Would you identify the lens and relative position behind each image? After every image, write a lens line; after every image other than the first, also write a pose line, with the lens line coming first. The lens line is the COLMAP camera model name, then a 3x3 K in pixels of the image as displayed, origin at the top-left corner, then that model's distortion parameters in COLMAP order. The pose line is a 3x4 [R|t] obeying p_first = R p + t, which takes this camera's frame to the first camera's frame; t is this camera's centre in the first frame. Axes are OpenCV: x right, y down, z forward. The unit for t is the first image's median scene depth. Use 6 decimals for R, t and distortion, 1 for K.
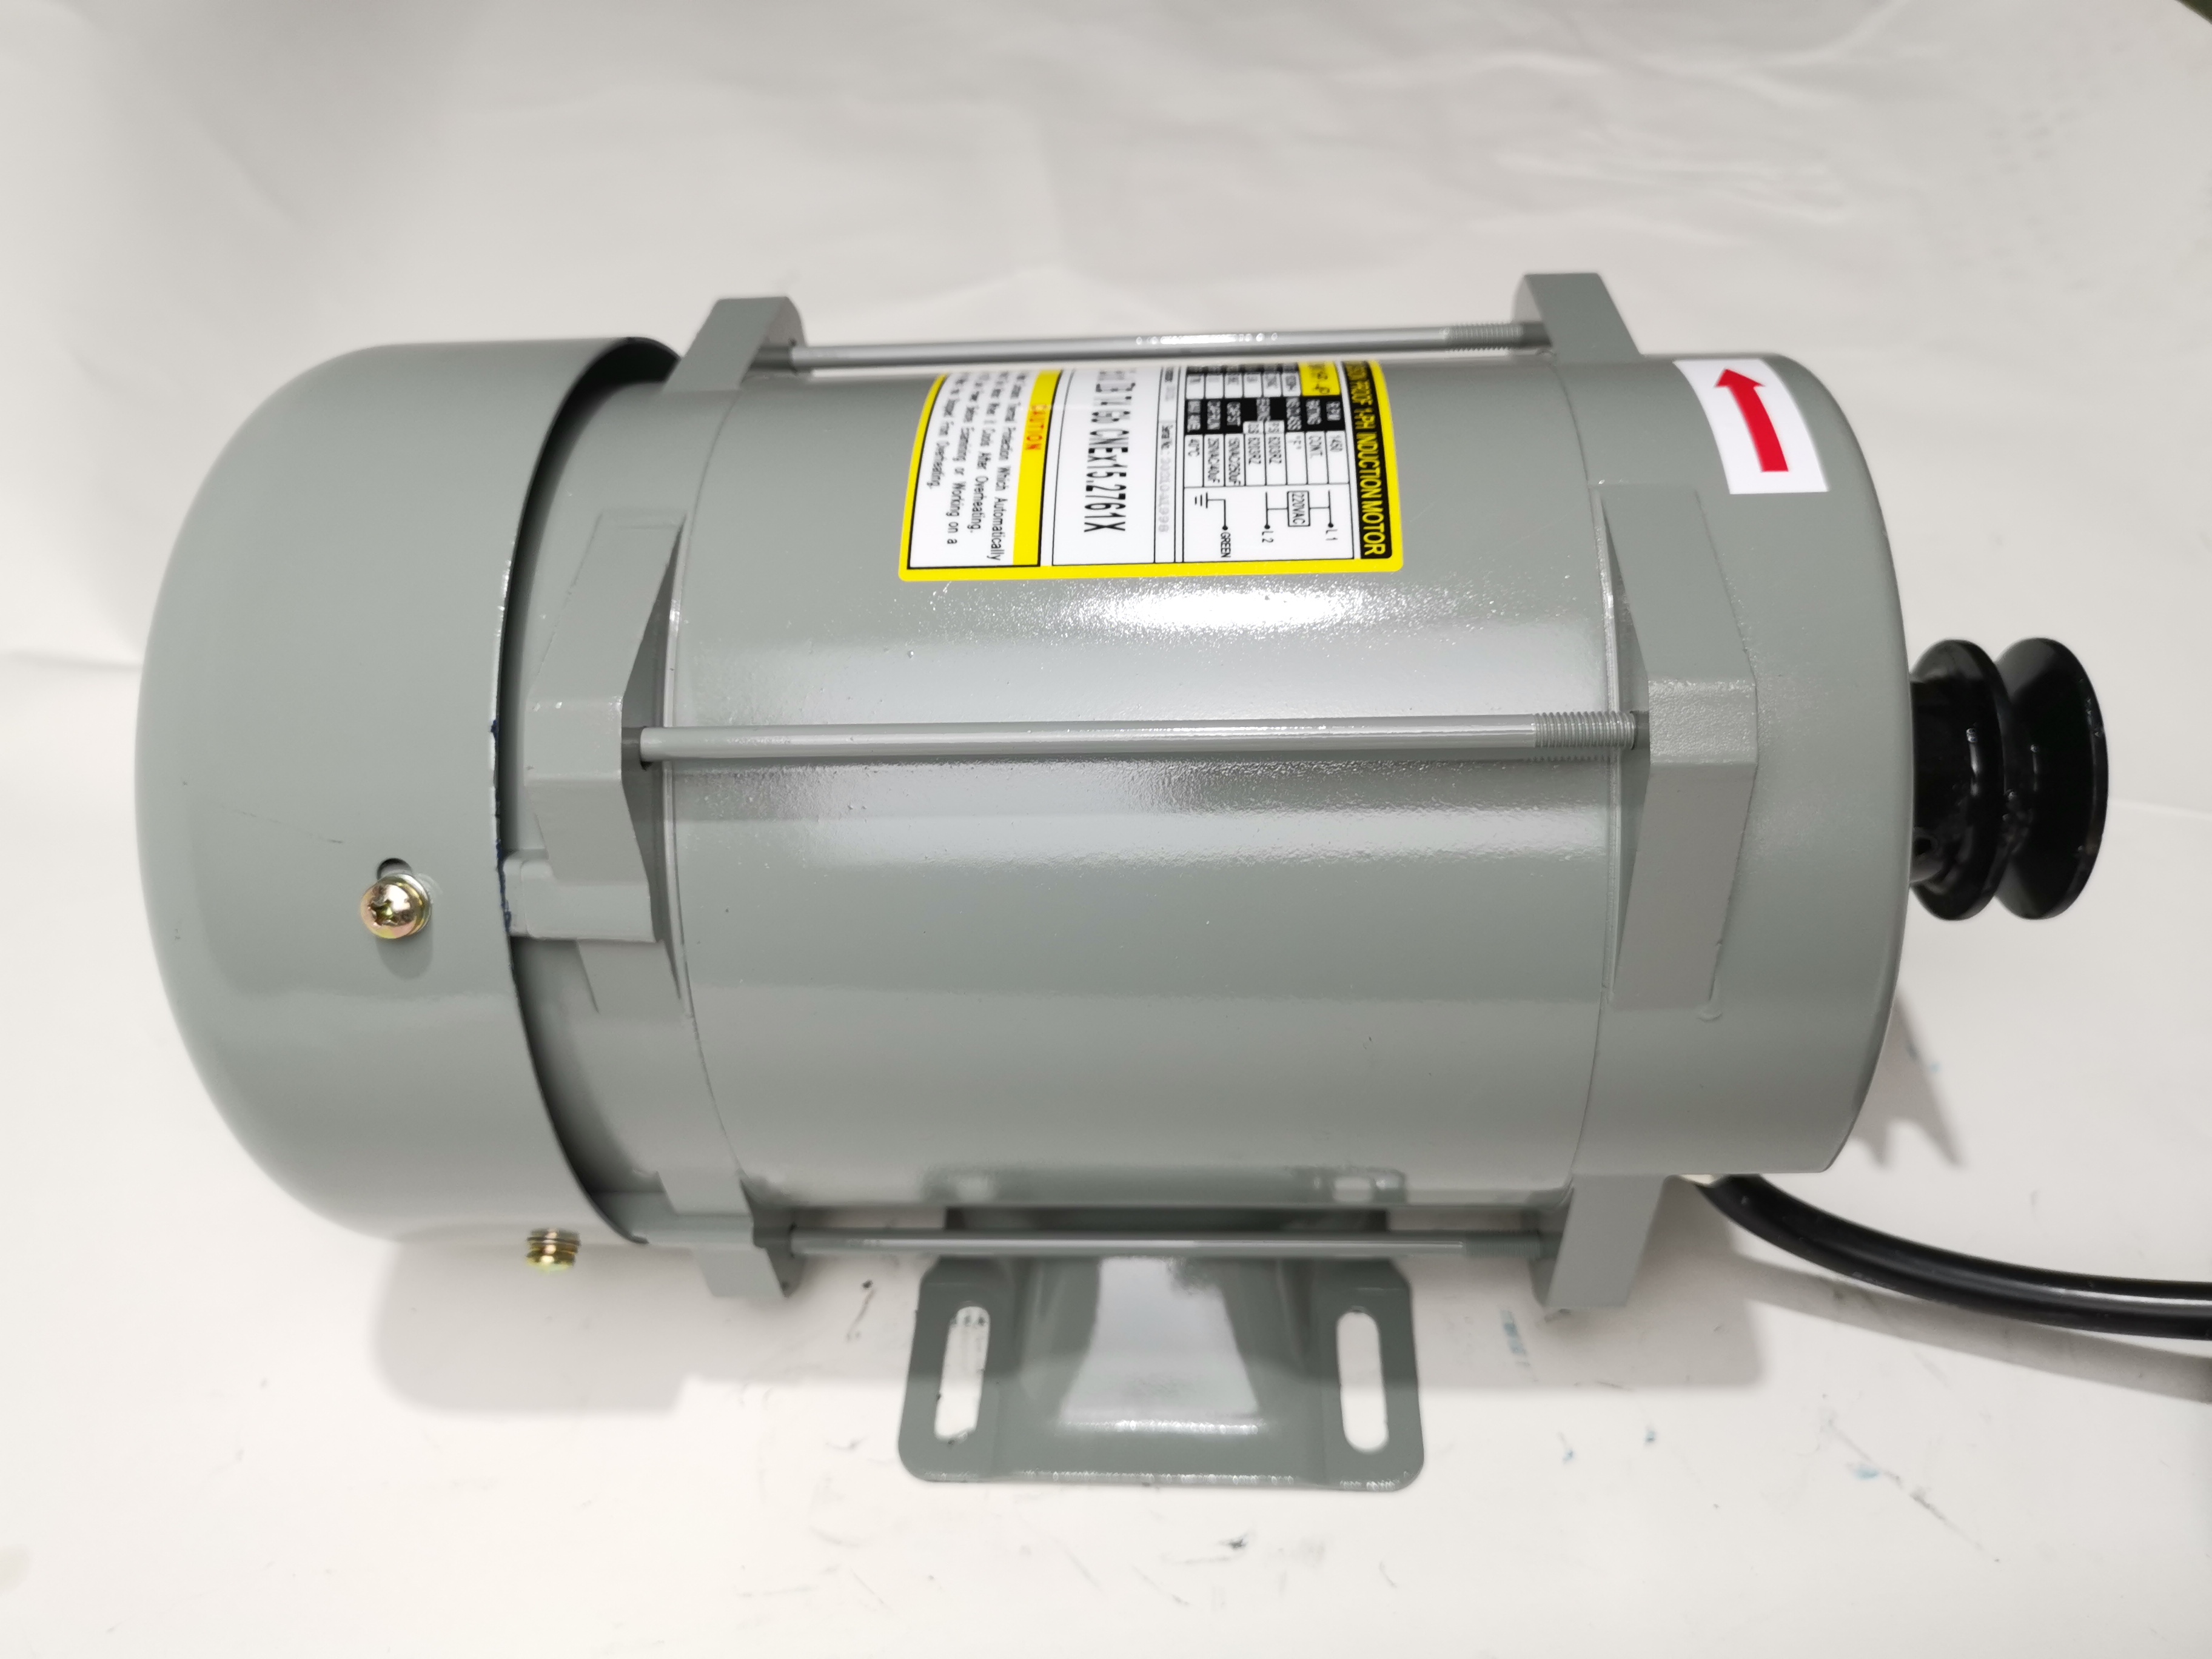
lens RADIAL K [[1753.6, 0, 1105.4], [0, 1753.6, 828.6], [0, 0, 1]] dist [0.010164, -0.000271]
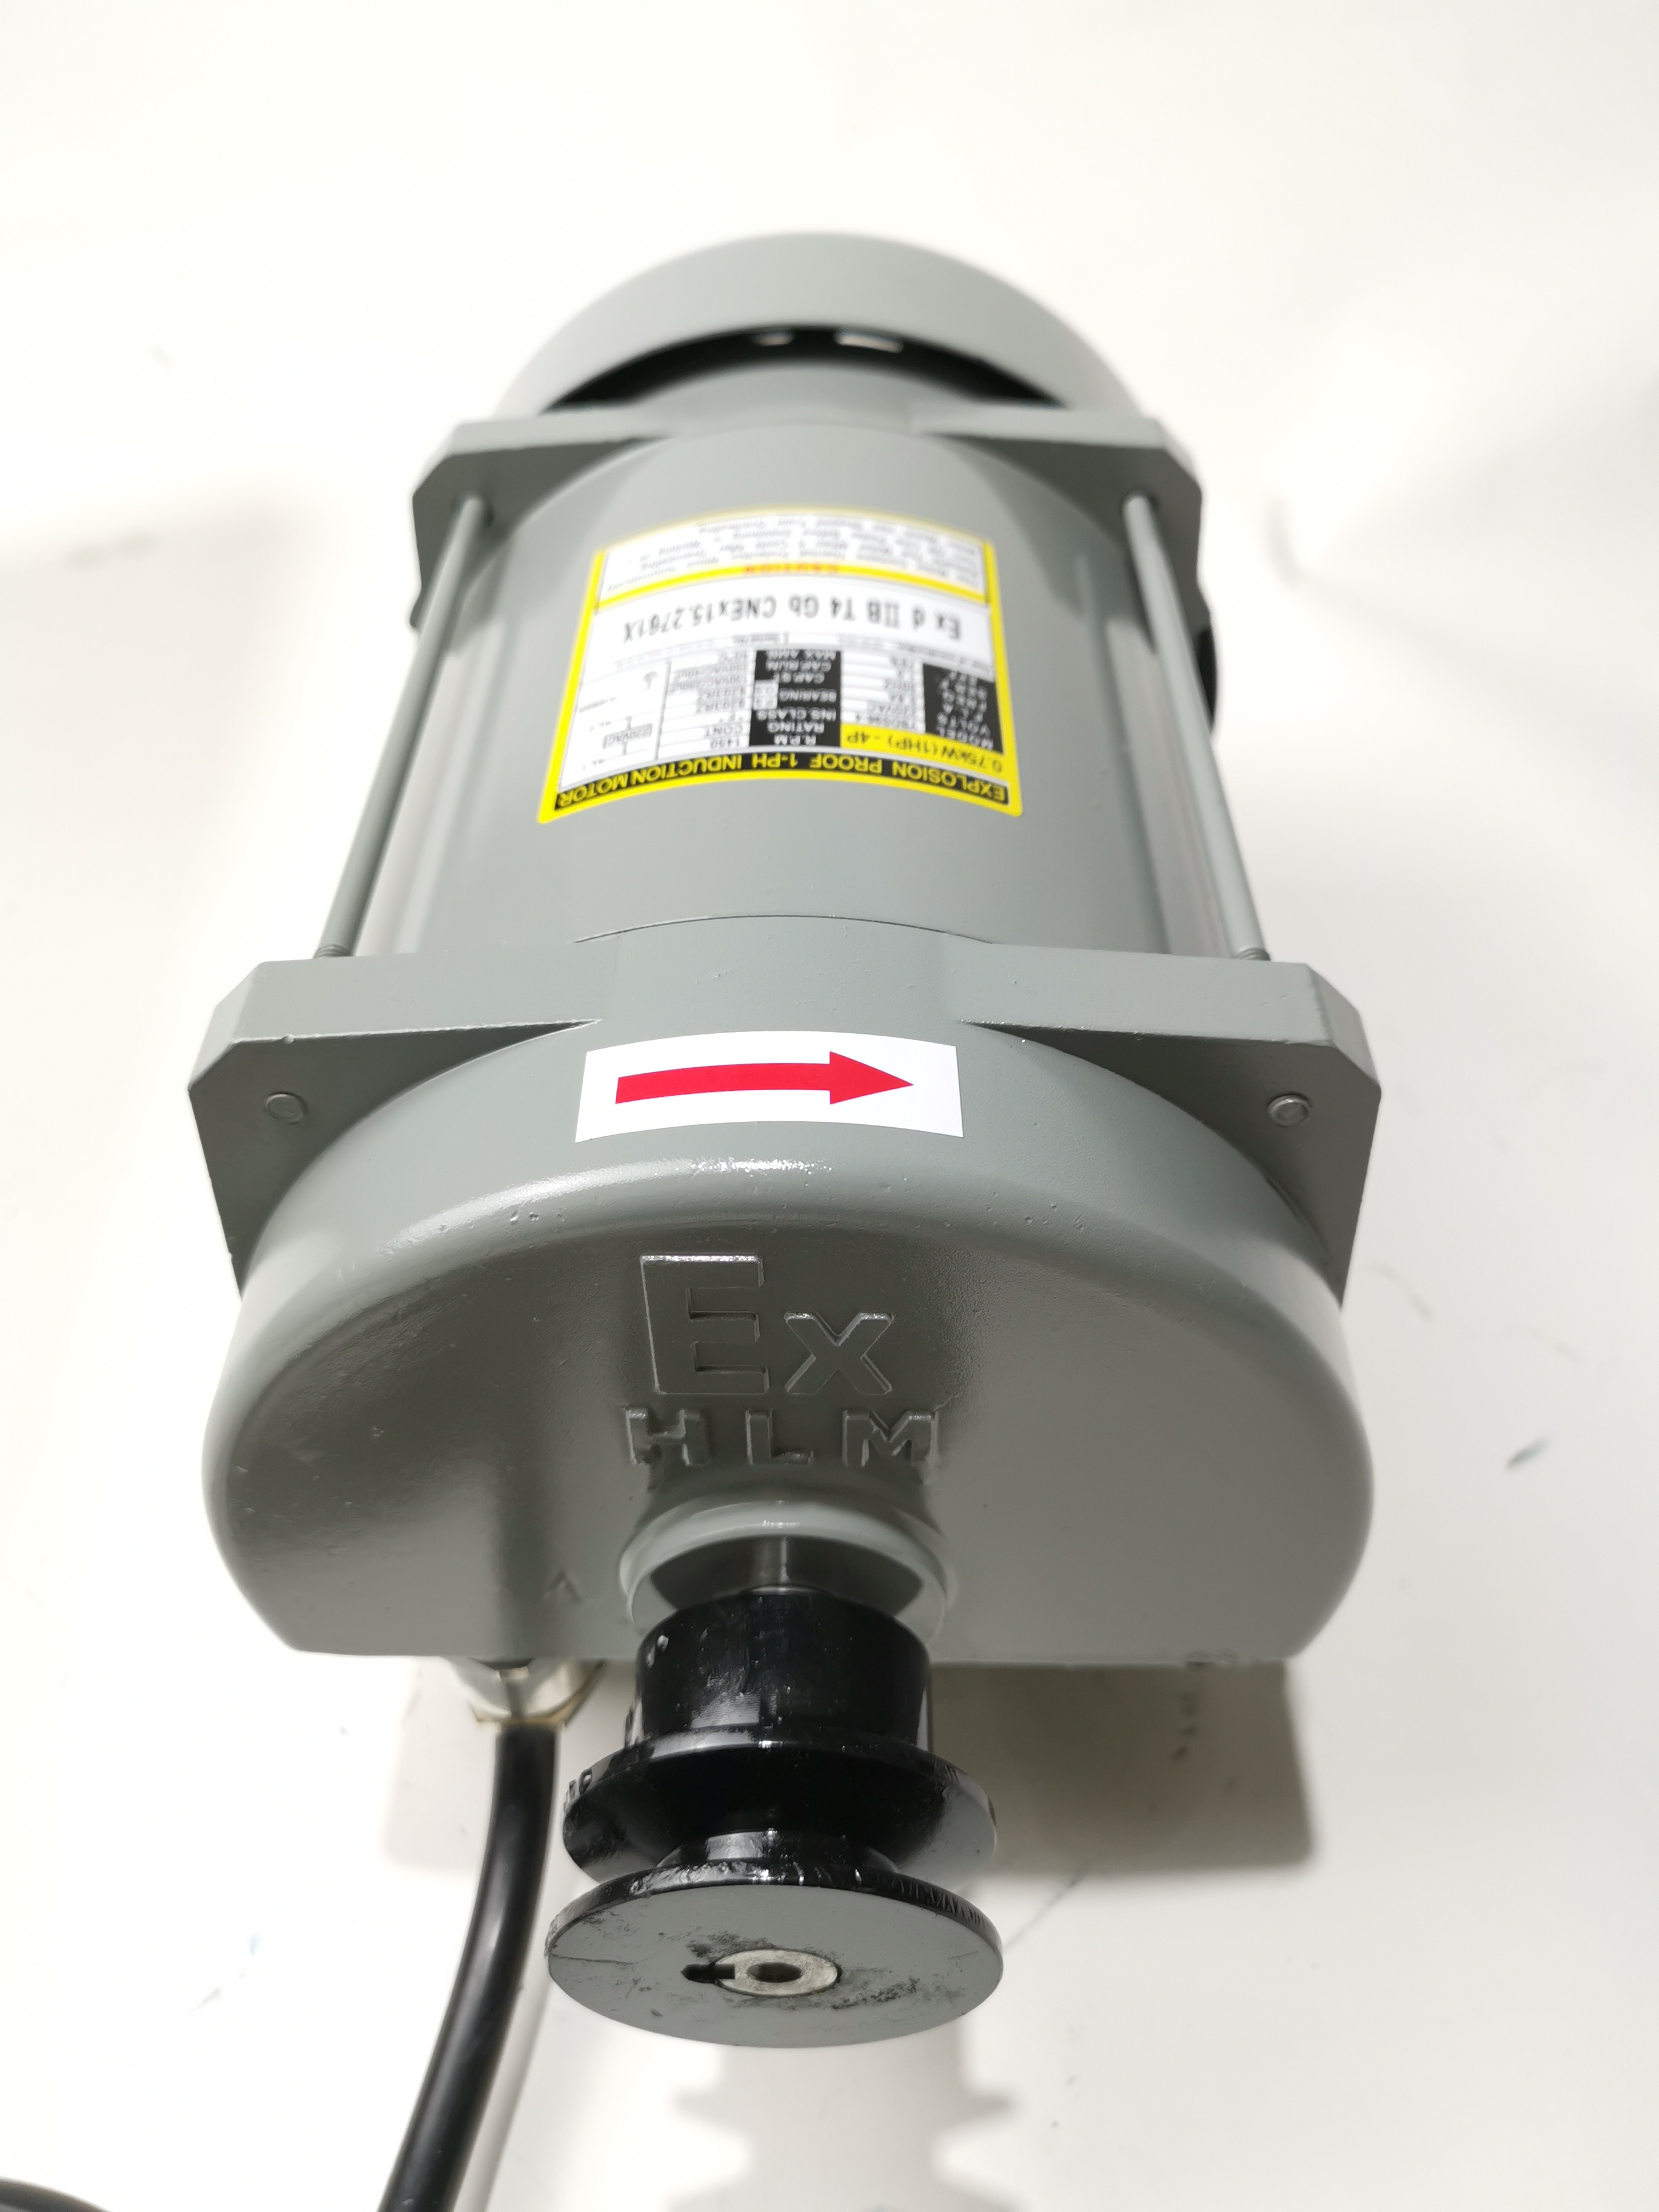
lens RADIAL K [[1753.6, 0, 826.7], [0, 1753.6, 1109.3], [0, 0, 1]] dist [0.010164, -0.000271]
pose [[0.036165, 0.745728, -0.665269, 0.832121], [-0.662832, 0.516102, 0.542488, -0.619670], [0.747894, 0.421343, 0.512957, 0.657918]]
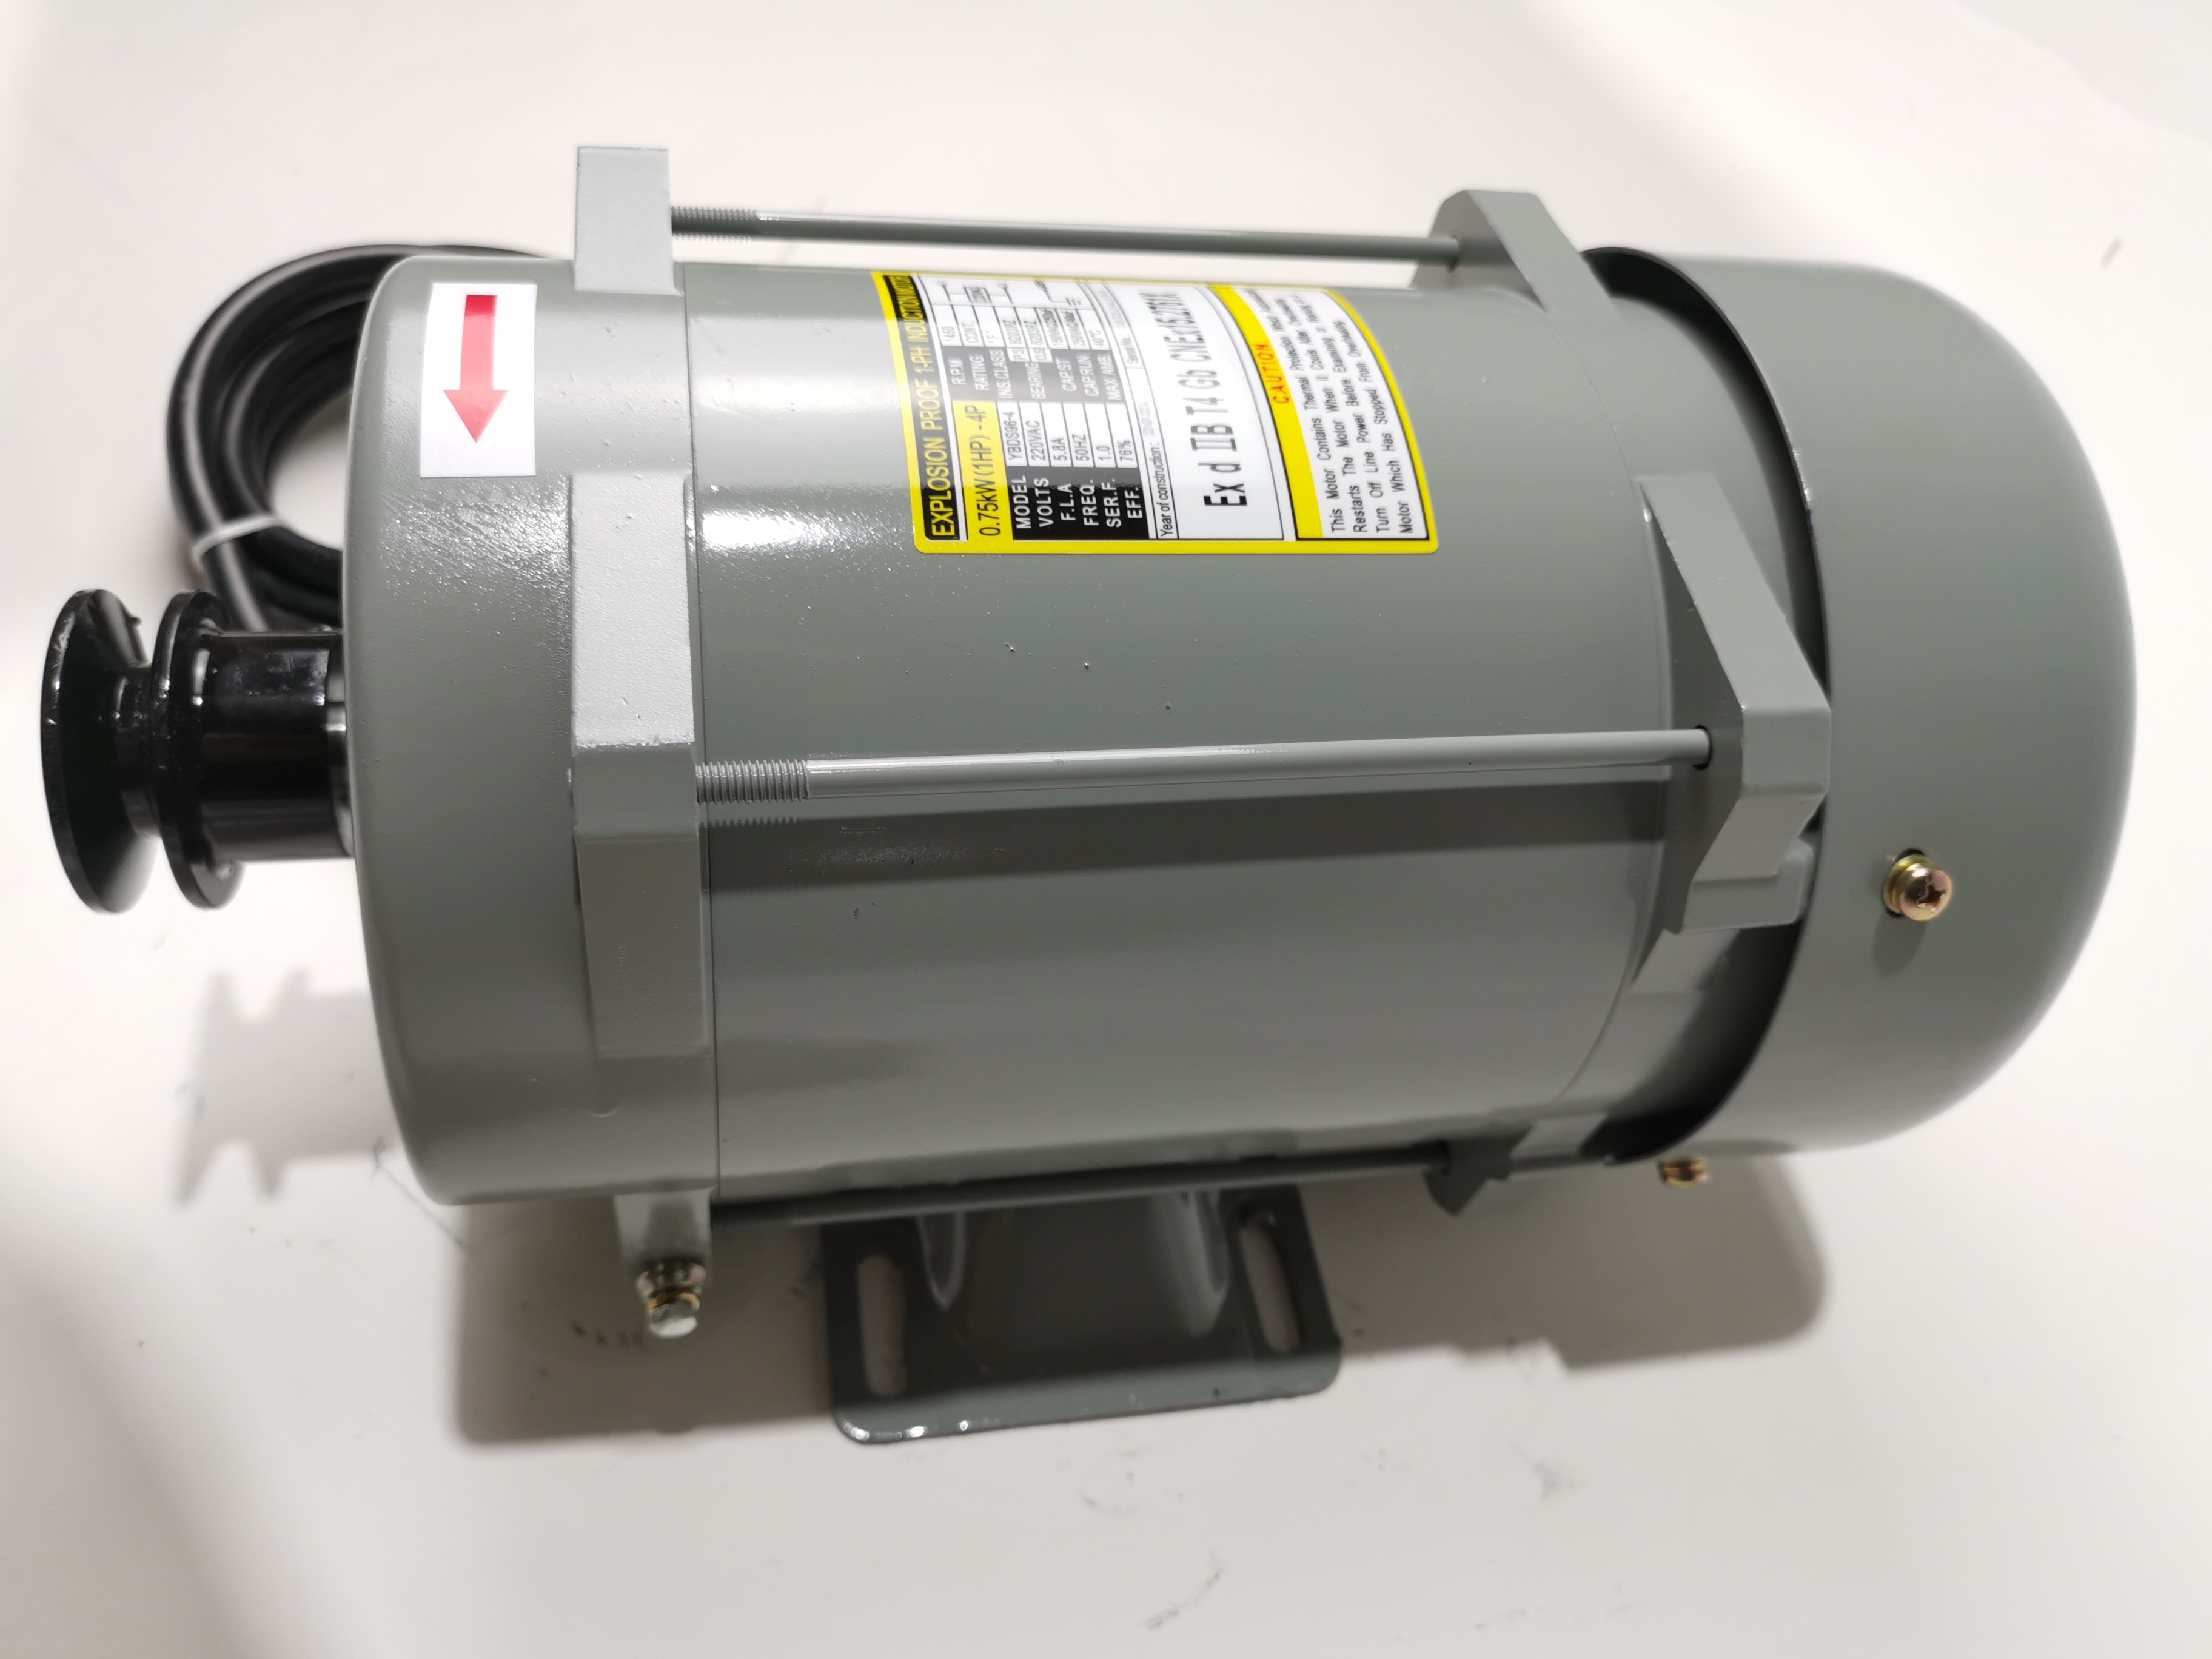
lens RADIAL K [[1753.6, 0, 1114.0], [0, 1753.6, 830.4], [0, 0, 1]] dist [0.010164, -0.000271]
pose [[-0.969676, 0.113853, -0.216257, 0.274311], [-0.224433, -0.064557, 0.972349, -1.147584], [0.096744, 0.991398, 0.088152, 1.169356]]
